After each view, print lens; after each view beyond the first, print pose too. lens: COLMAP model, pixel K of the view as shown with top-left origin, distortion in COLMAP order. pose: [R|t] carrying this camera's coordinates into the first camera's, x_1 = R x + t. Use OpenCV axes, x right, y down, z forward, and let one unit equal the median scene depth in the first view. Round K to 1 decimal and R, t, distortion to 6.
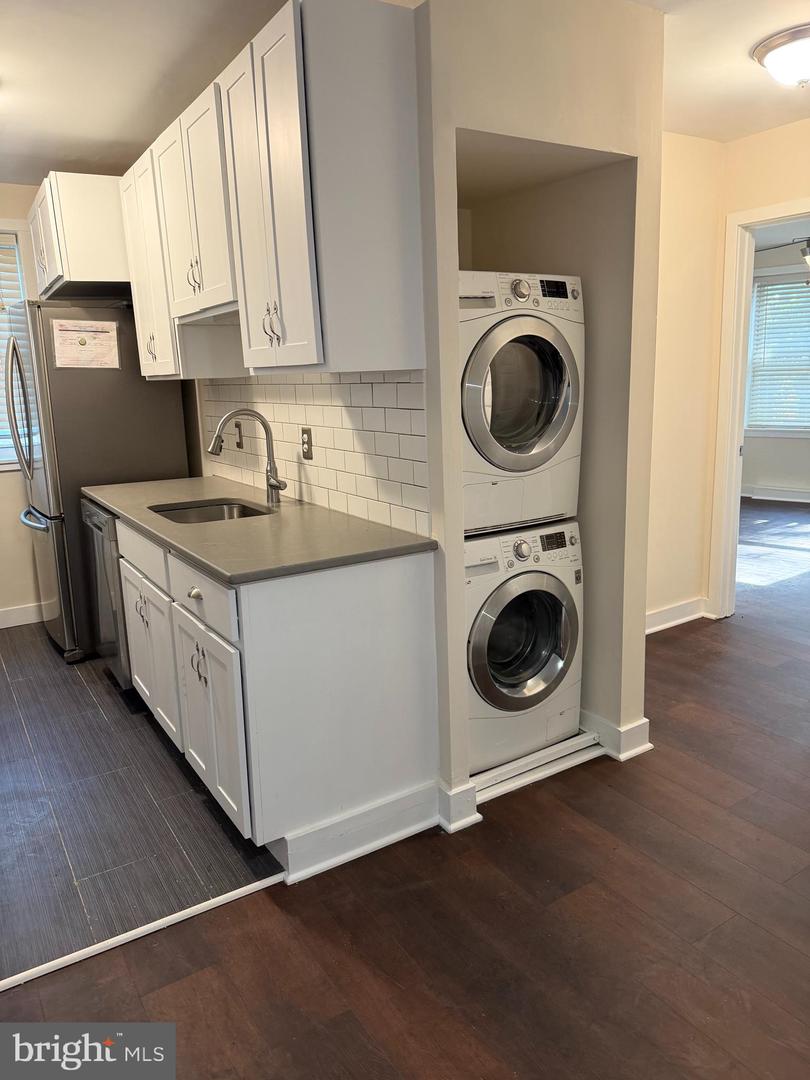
lens RADIAL K [[766.9, 0, 405.0], [0, 766.9, 540.0], [0, 0, 1]] dist [0.093591, -0.141935]
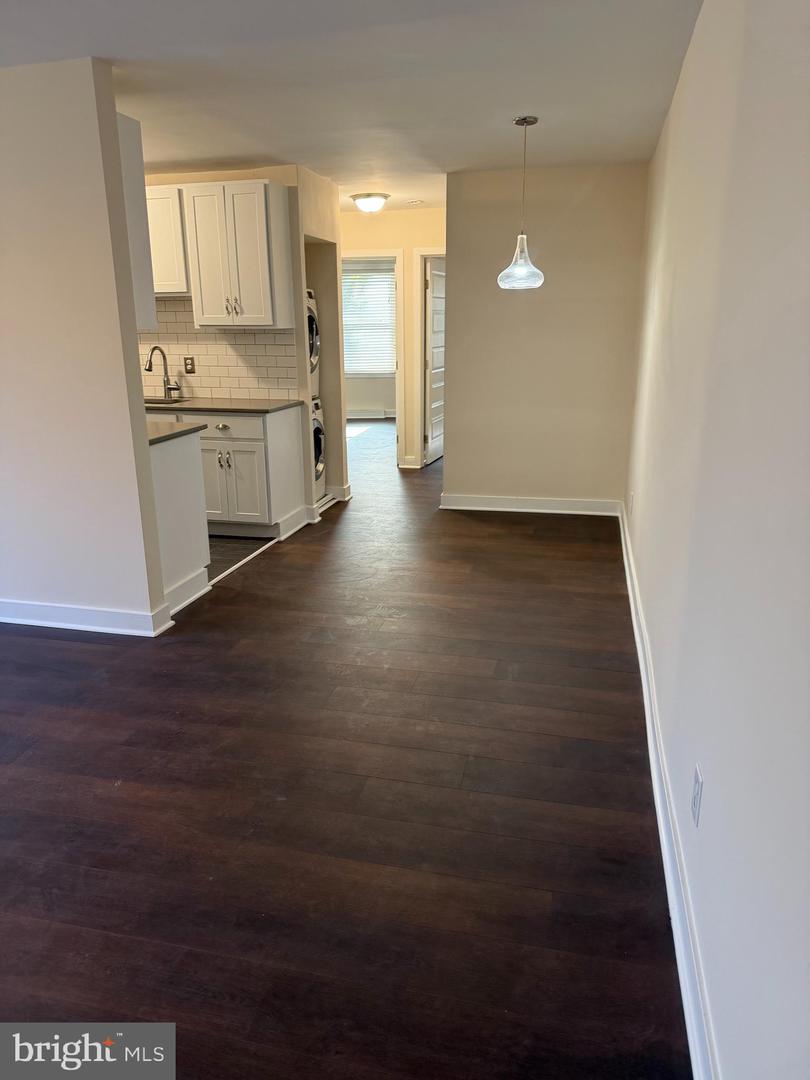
lens RADIAL K [[766.9, 0, 405.0], [0, 766.9, 540.0], [0, 0, 1]] dist [0.093591, -0.141935]
pose [[0.709942, -0.157389, 0.686449, -1.353684], [0.129139, 0.987274, 0.092803, 0.232221], [-0.692319, 0.022763, 0.721232, -0.897391]]
